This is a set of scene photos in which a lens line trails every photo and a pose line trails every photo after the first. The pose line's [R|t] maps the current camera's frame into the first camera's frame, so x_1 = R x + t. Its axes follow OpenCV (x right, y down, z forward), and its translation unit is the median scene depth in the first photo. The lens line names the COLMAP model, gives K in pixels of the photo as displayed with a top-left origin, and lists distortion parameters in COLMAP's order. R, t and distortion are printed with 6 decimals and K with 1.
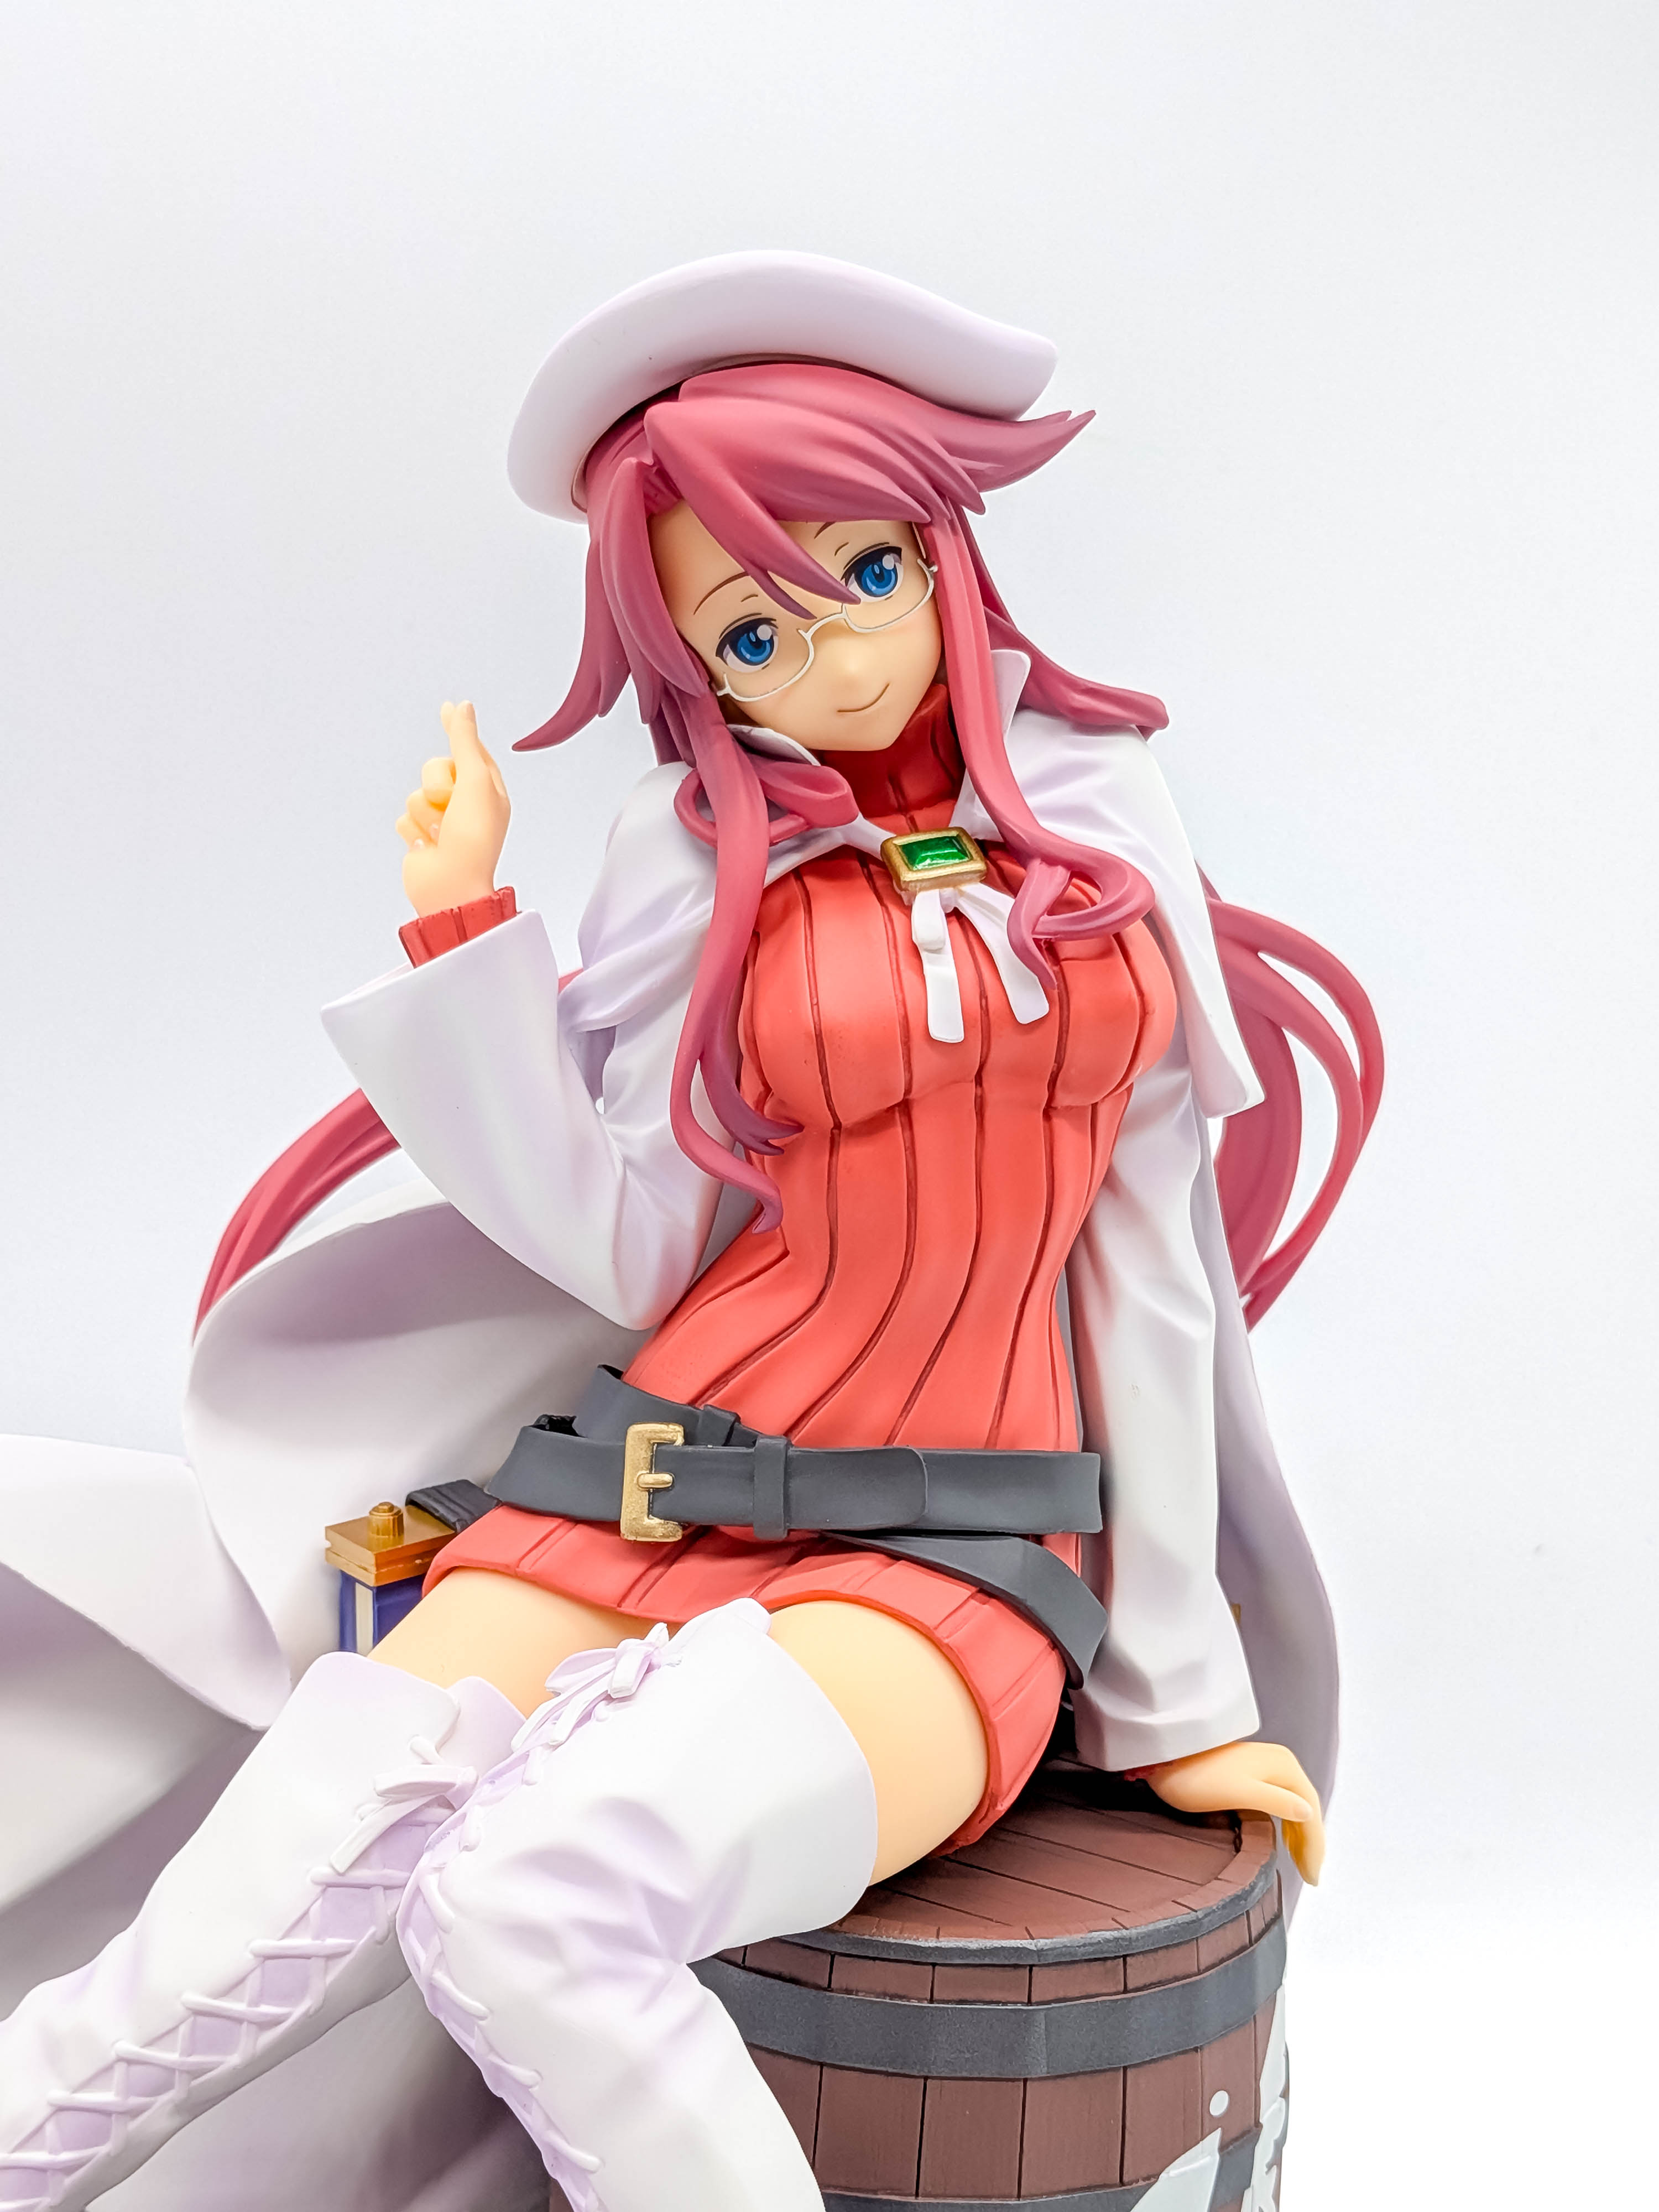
lens RADIAL K [[3316.8, 0, 824.6], [0, 3316.8, 1194.8], [0, 0, 1]] dist [0.072423, 0.000000]
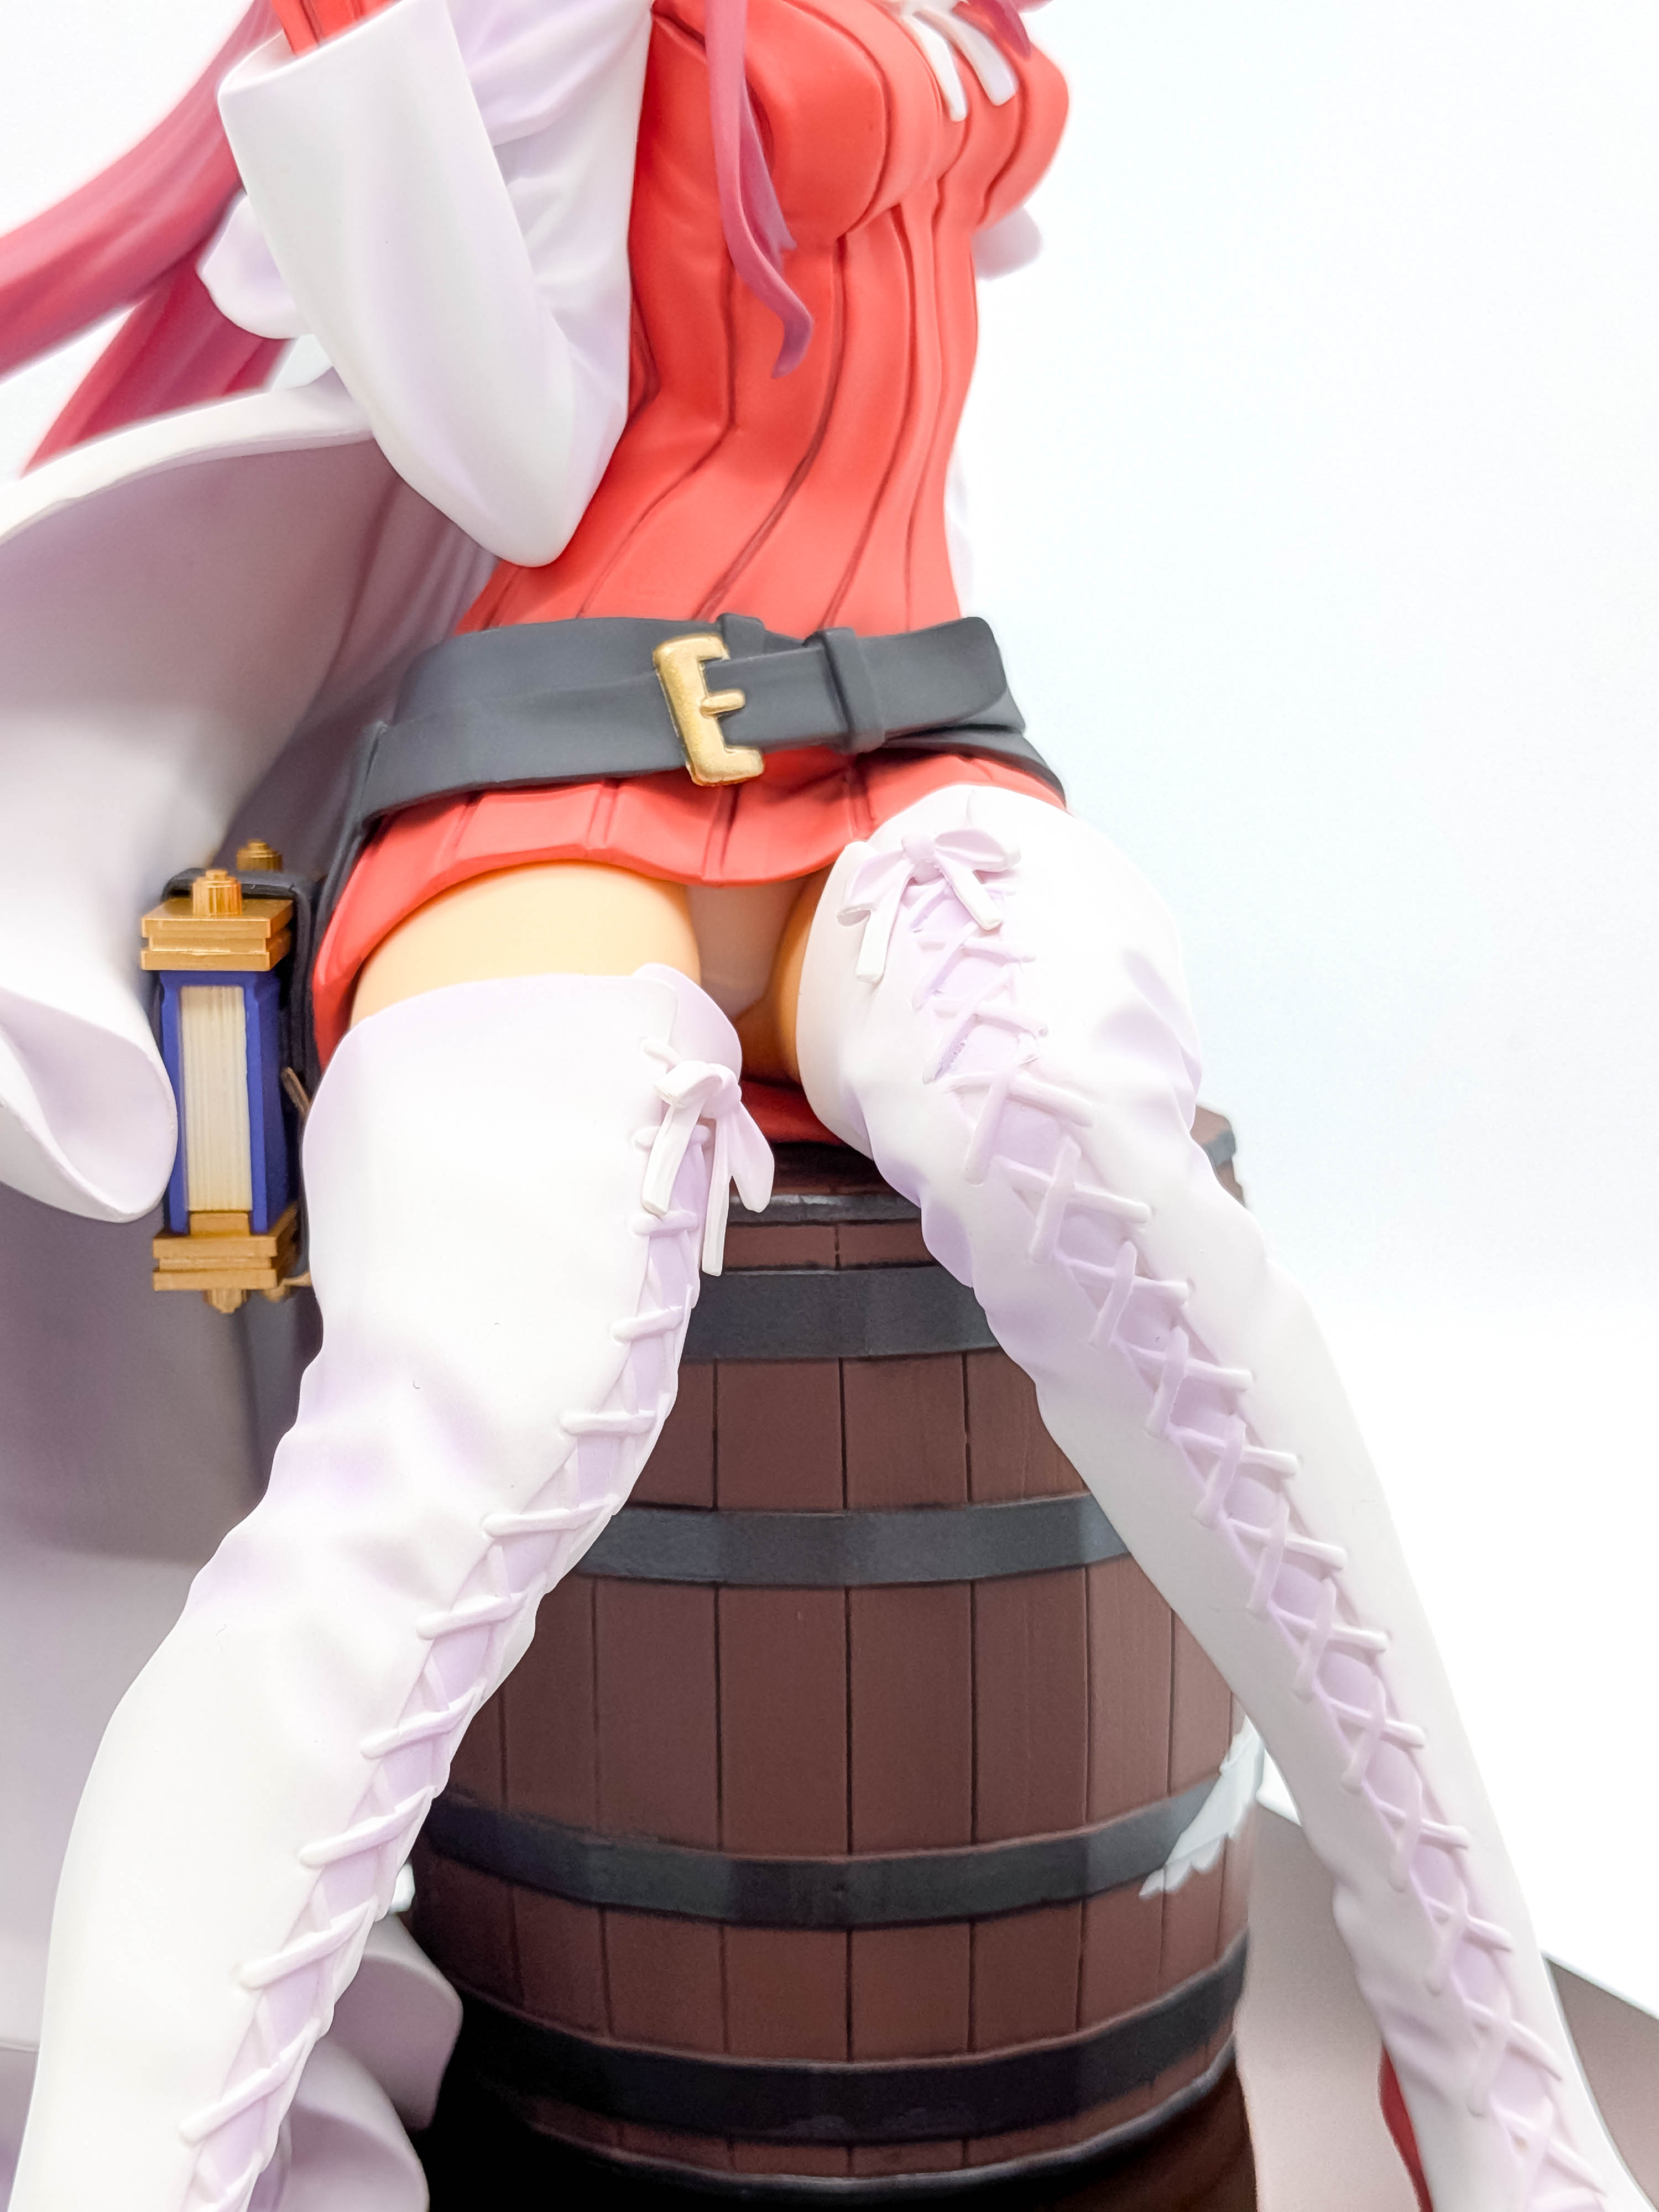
lens RADIAL K [[3316.8, 0, 754.0], [0, 3316.8, 1129.6], [0, 0, 1]] dist [0.072423, 0.000000]
pose [[0.665414, -0.172048, 0.726377, -0.639321], [0.208170, 0.977243, 0.040769, 0.155559], [-0.716861, 0.124082, 0.686086, 0.472450]]
